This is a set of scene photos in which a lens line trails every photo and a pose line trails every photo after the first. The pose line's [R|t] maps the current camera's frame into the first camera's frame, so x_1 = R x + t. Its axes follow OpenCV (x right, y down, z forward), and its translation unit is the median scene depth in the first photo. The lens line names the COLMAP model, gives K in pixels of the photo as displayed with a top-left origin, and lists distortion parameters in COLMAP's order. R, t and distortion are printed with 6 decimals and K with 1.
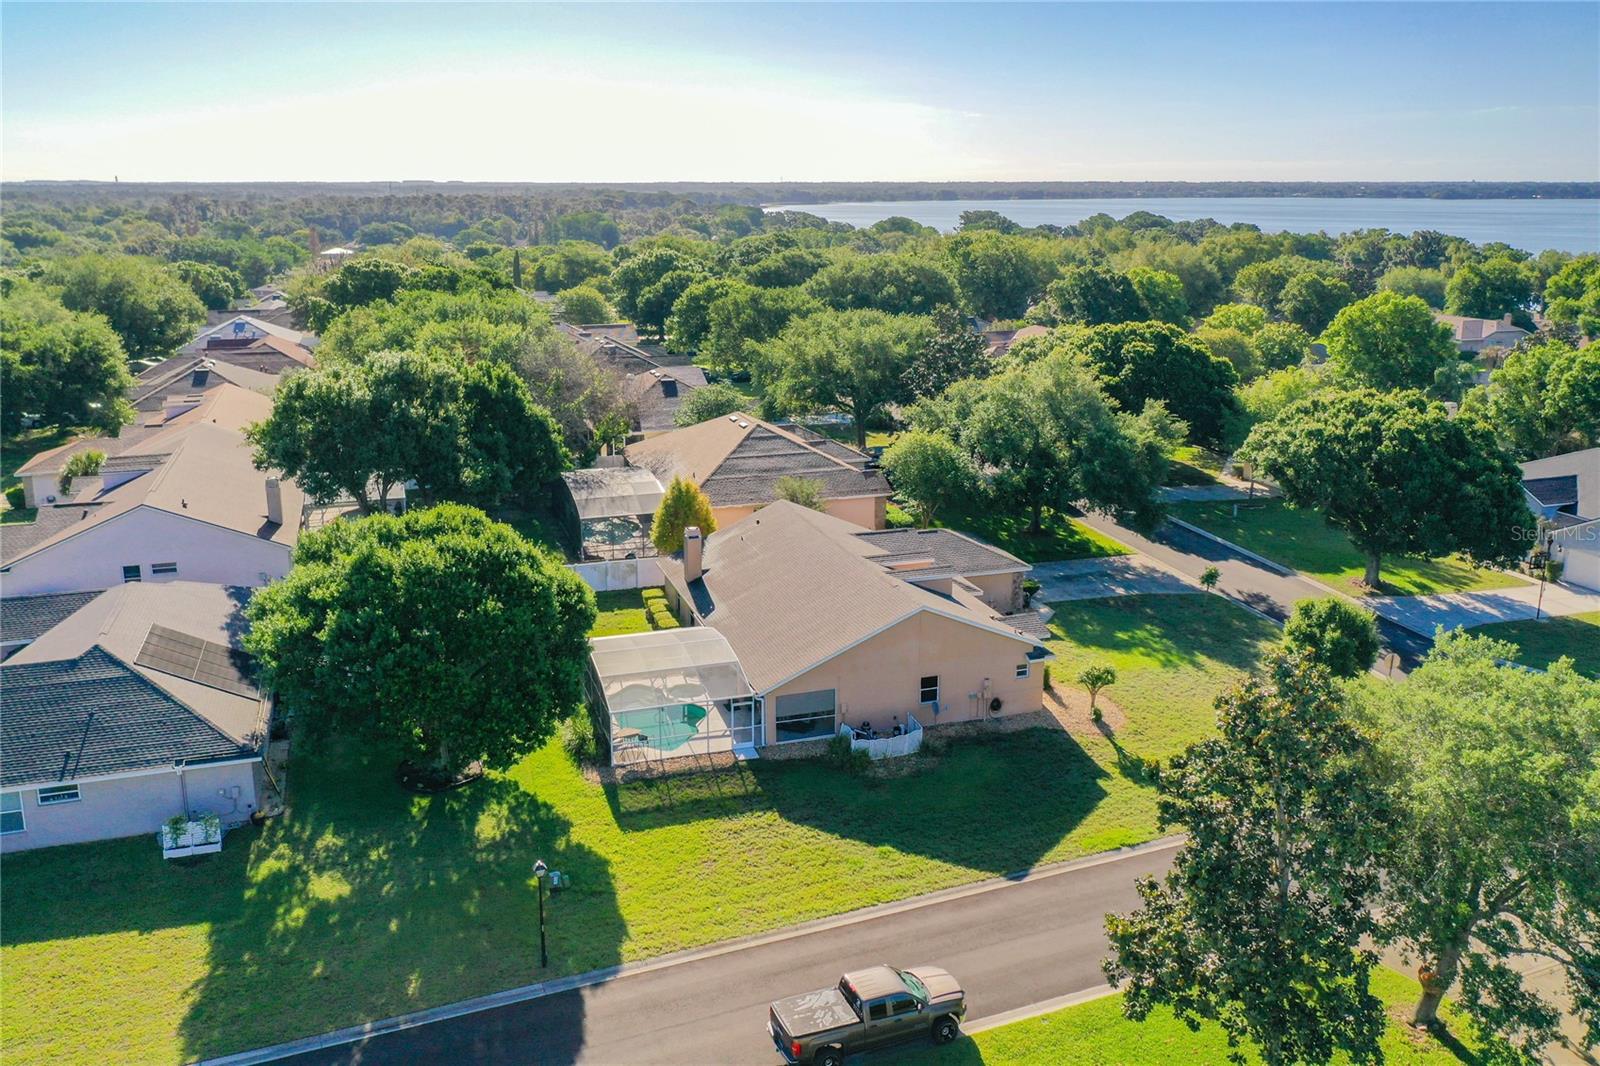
lens RADIAL K [[1309.8, 0, 825.1], [0, 1309.8, 536.1], [0, 0, 1]] dist [0.012570, 0.002969]
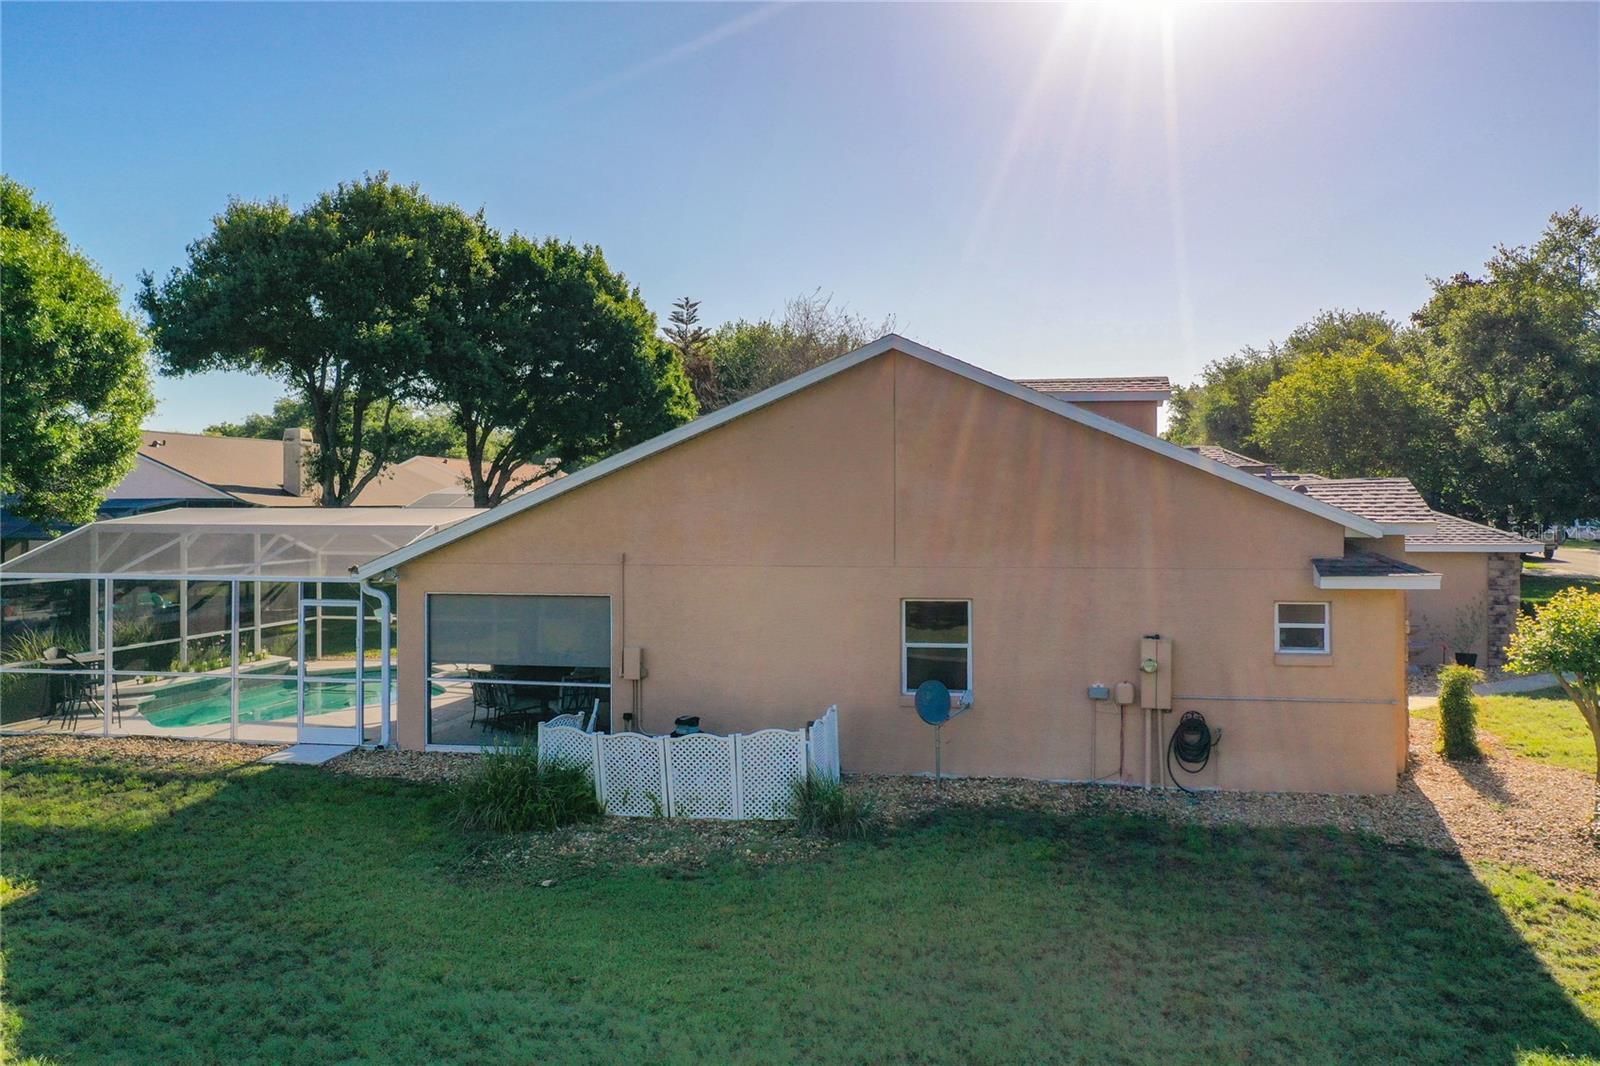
lens RADIAL K [[1304.1, 0, 800.0], [0, 1304.1, 533.0], [0, 0, 1]] dist [-0.000293, 0.001441]
pose [[0.867902, 0.004400, -0.496715, 0.150902], [-0.123767, 0.970339, -0.207661, 0.118793], [0.481069, 0.241706, 0.842705, 0.551404]]
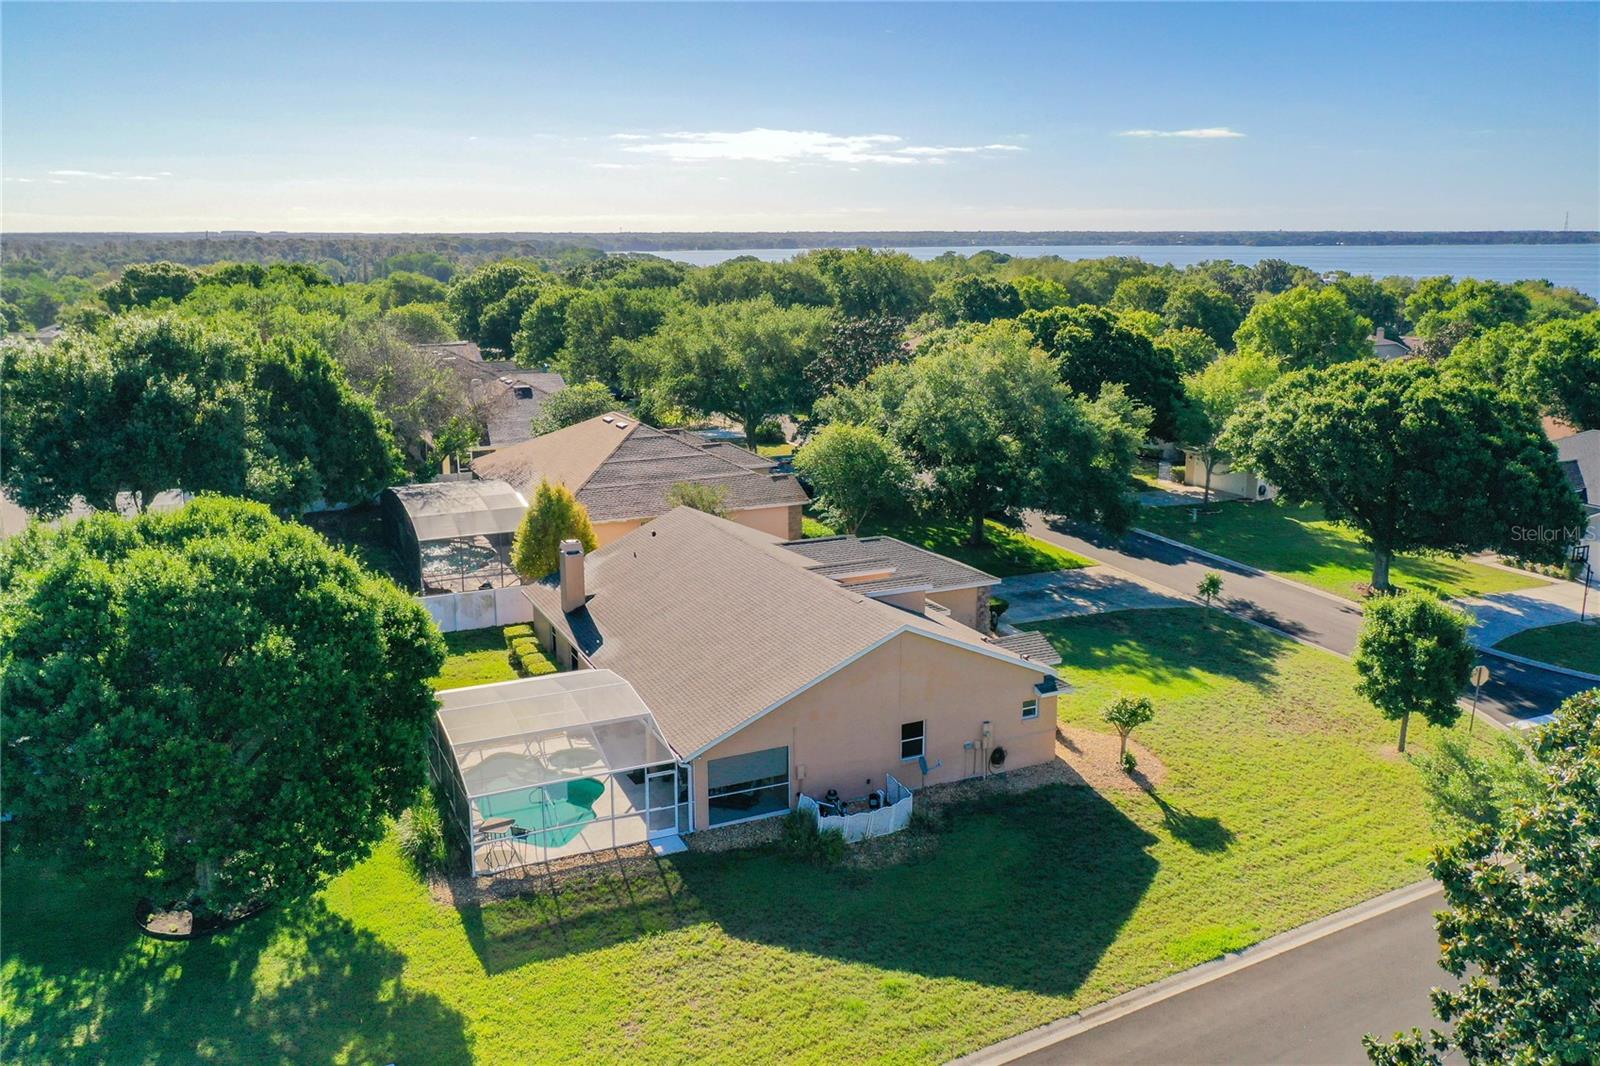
lens RADIAL K [[1309.8, 0, 825.1], [0, 1309.8, 536.1], [0, 0, 1]] dist [0.012570, 0.002969]
pose [[0.992905, -0.030648, 0.114895, -0.037680], [0.034894, 0.998774, -0.035122, 0.020403], [-0.113677, 0.038882, 0.992757, 0.206186]]
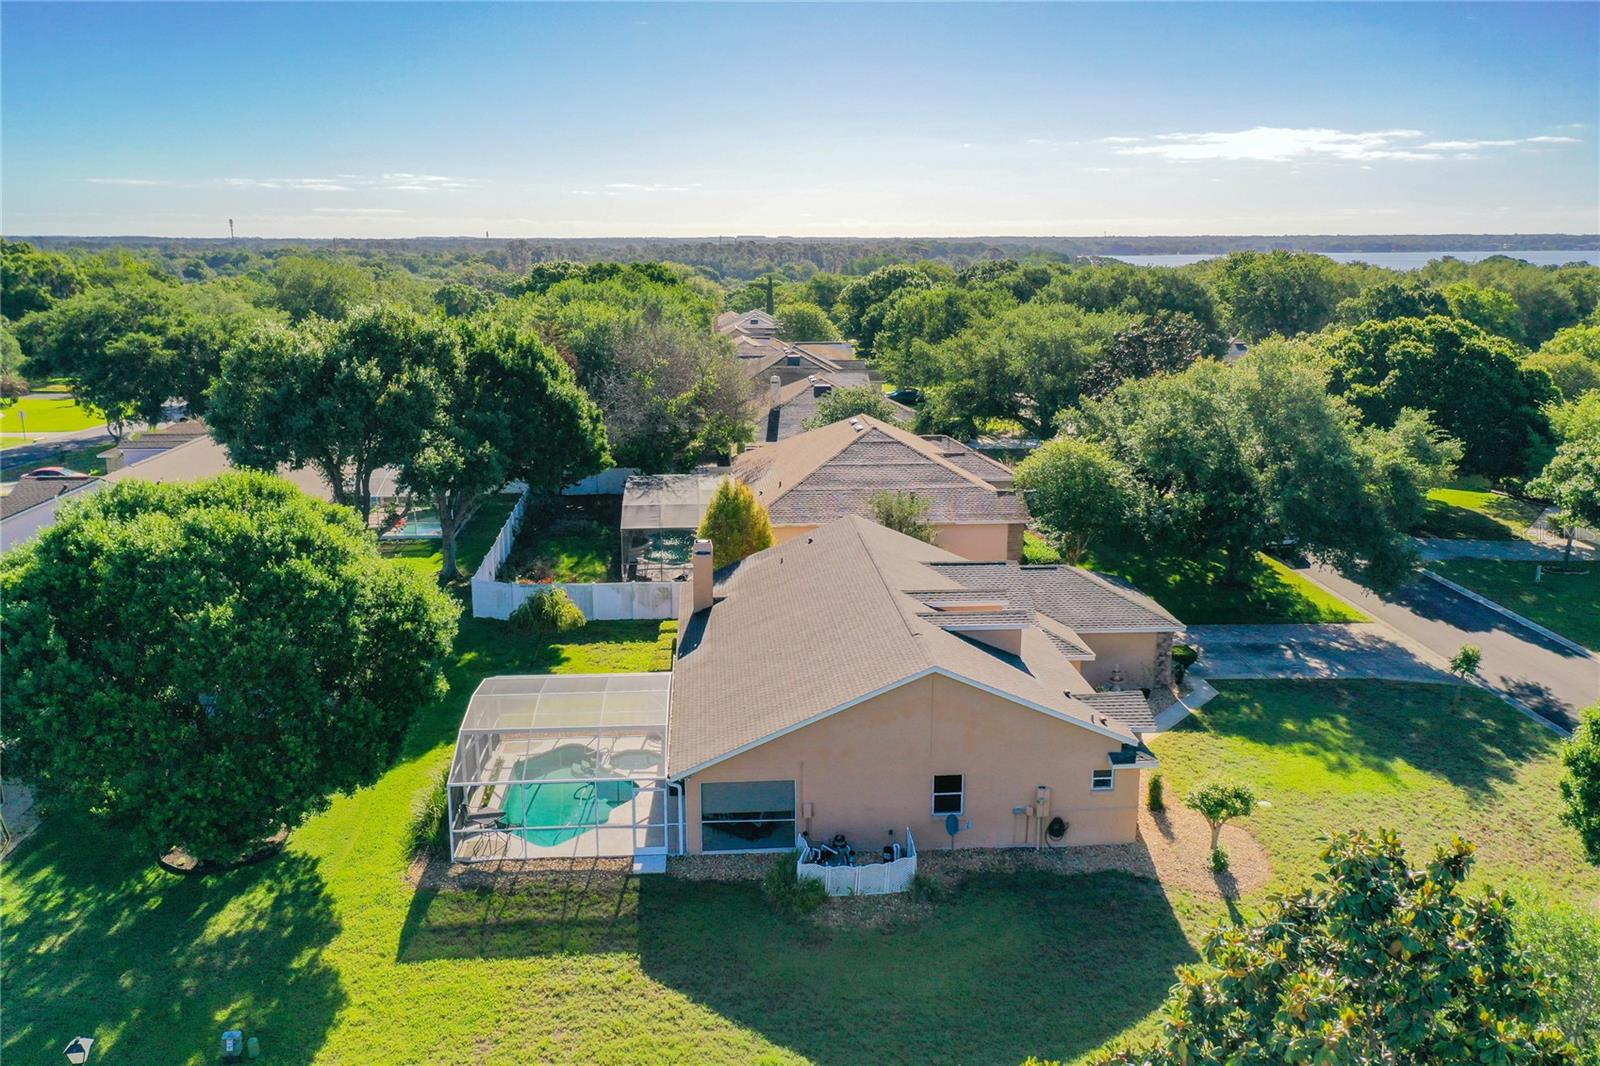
lens RADIAL K [[1297.0, 0, 805.6], [0, 1297.0, 564.2], [0, 0, 1]] dist [0.011663, 0.004901]
pose [[0.967633, 0.059301, -0.245297, 0.123400], [-0.063874, 0.997900, -0.010720, 0.010188], [0.244146, 0.026041, 0.969389, 0.264581]]
